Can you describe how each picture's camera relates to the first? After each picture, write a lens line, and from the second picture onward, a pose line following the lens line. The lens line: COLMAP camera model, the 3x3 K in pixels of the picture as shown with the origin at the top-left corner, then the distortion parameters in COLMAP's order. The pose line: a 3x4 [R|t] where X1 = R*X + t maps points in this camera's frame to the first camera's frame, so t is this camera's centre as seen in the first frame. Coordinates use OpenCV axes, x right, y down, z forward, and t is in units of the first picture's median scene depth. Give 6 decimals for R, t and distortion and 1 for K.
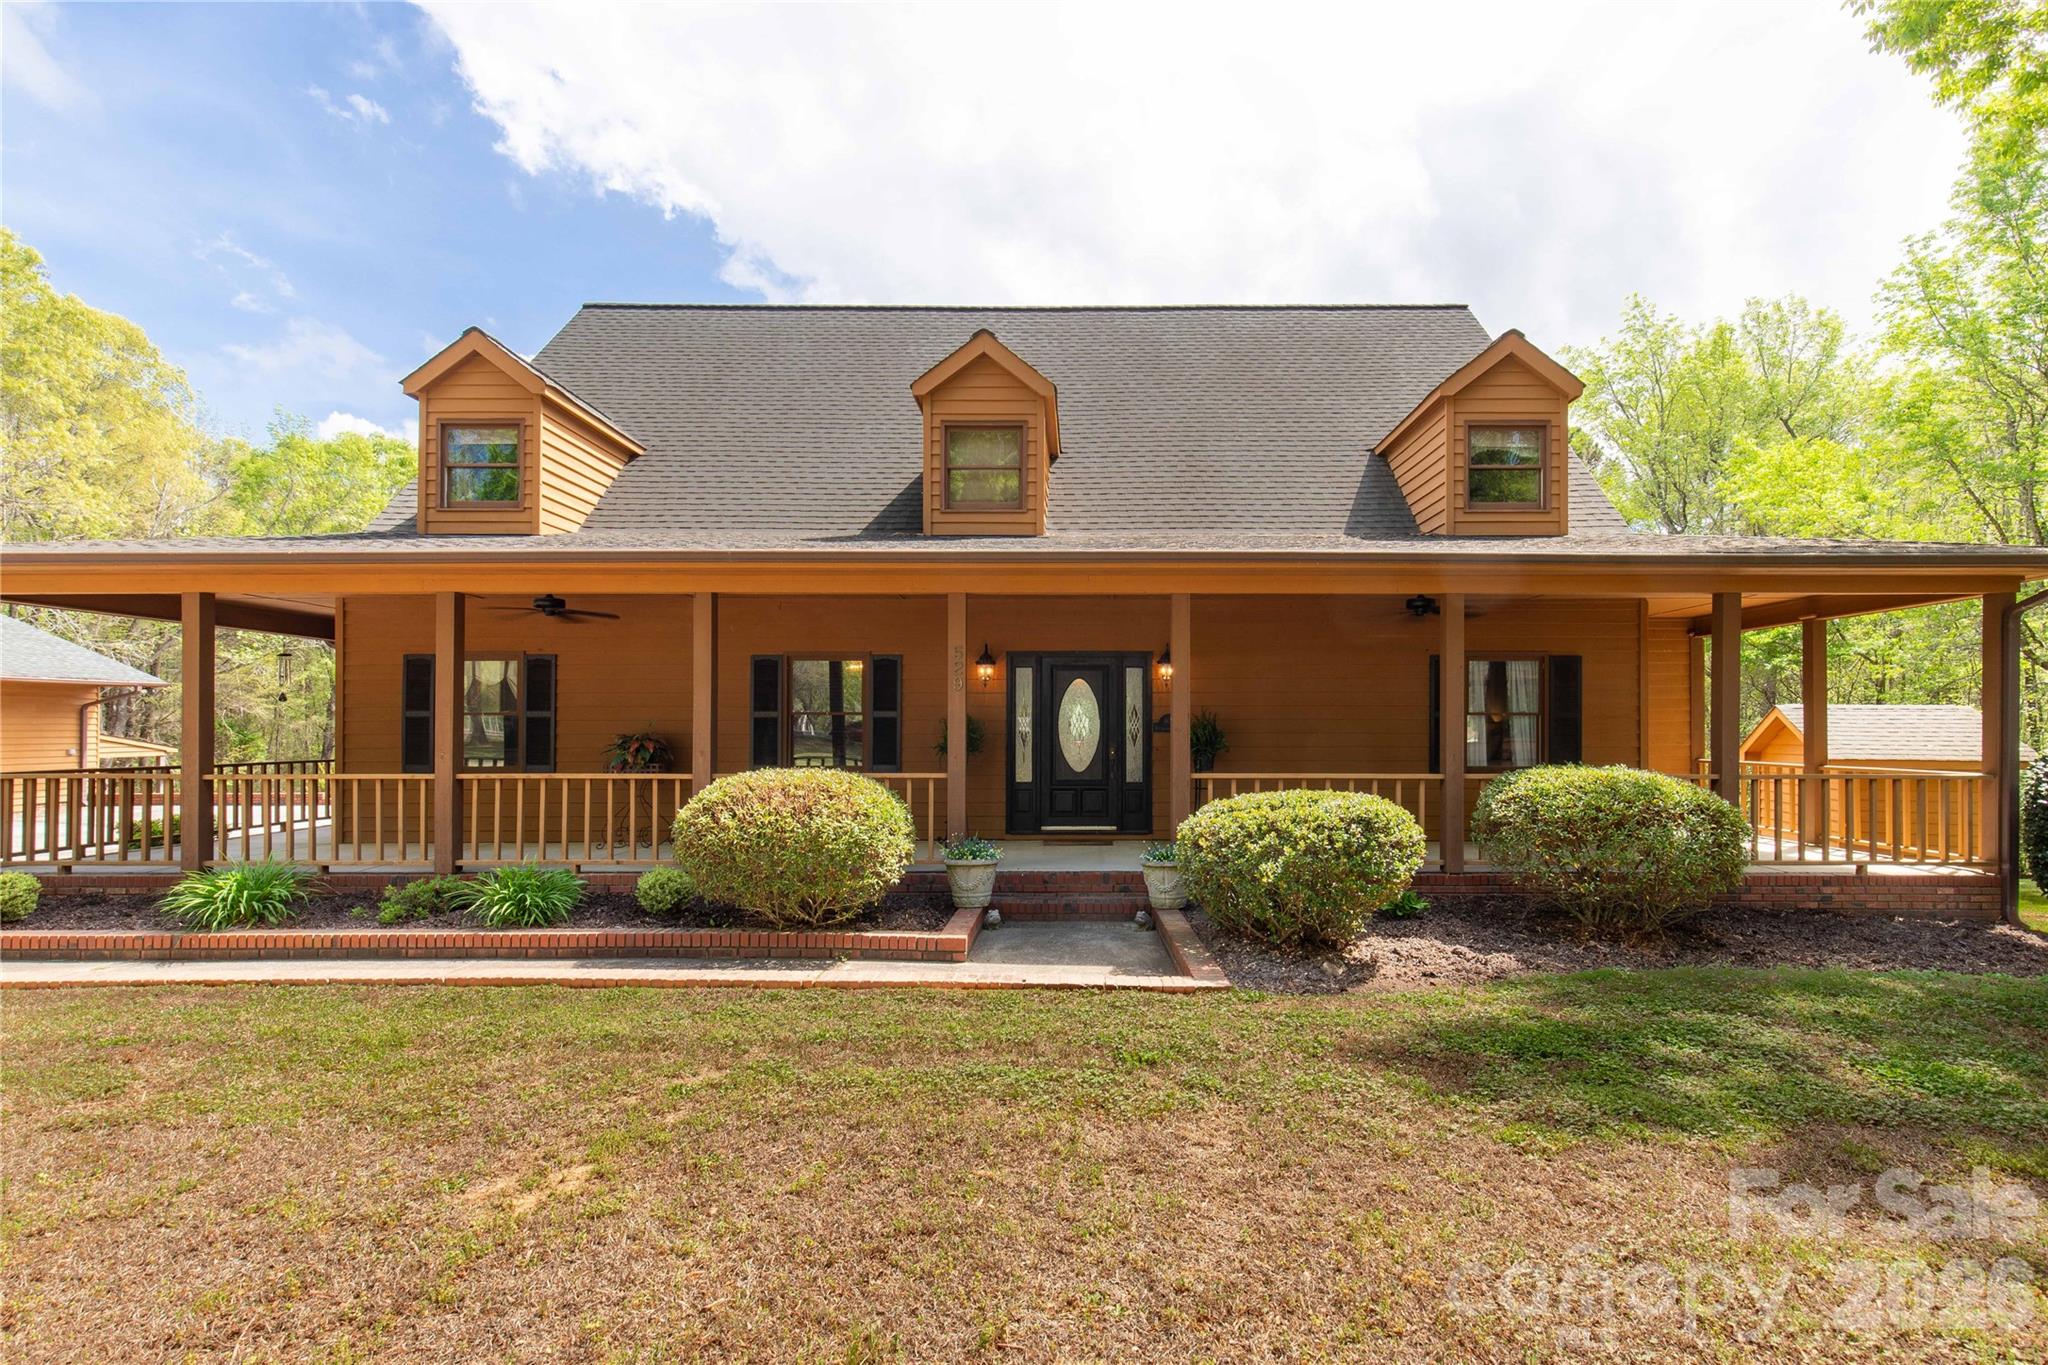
lens RADIAL K [[944.2, 0, 1031.6], [0, 944.2, 720.7], [0, 0, 1]] dist [-0.004892, 0.000221]
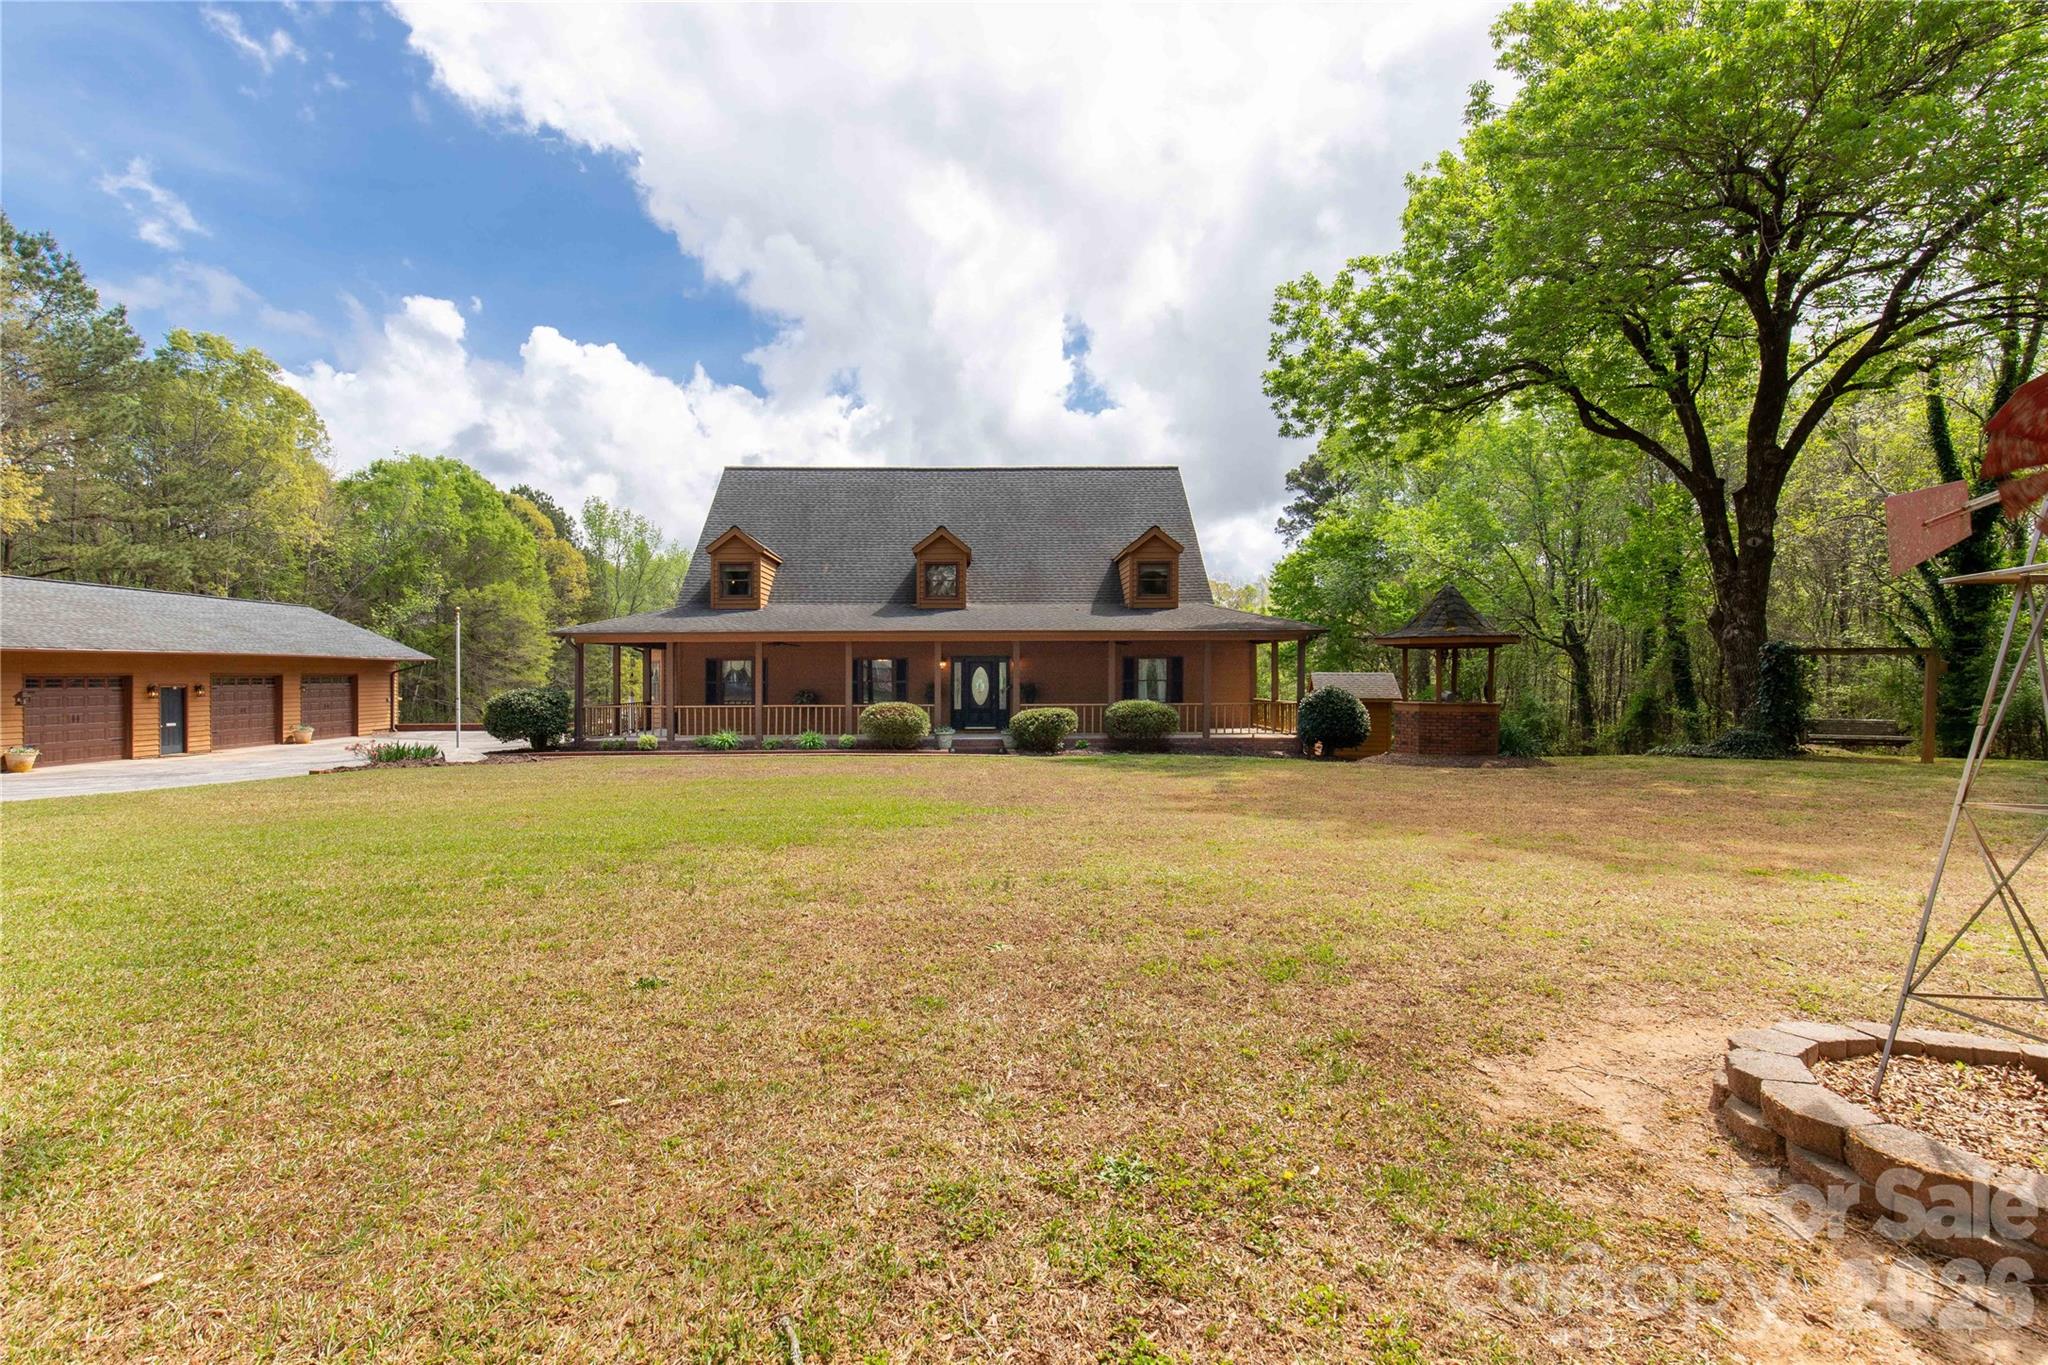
lens RADIAL K [[967.5, 0, 1024.0], [0, 967.5, 682.5], [0, 0, 1]] dist [-0.003449, -0.000061]
pose [[0.994877, -0.002119, 0.101072, -0.095711], [0.000184, 0.999817, 0.019149, -0.054772], [-0.101094, -0.019033, 0.994695, -1.590388]]
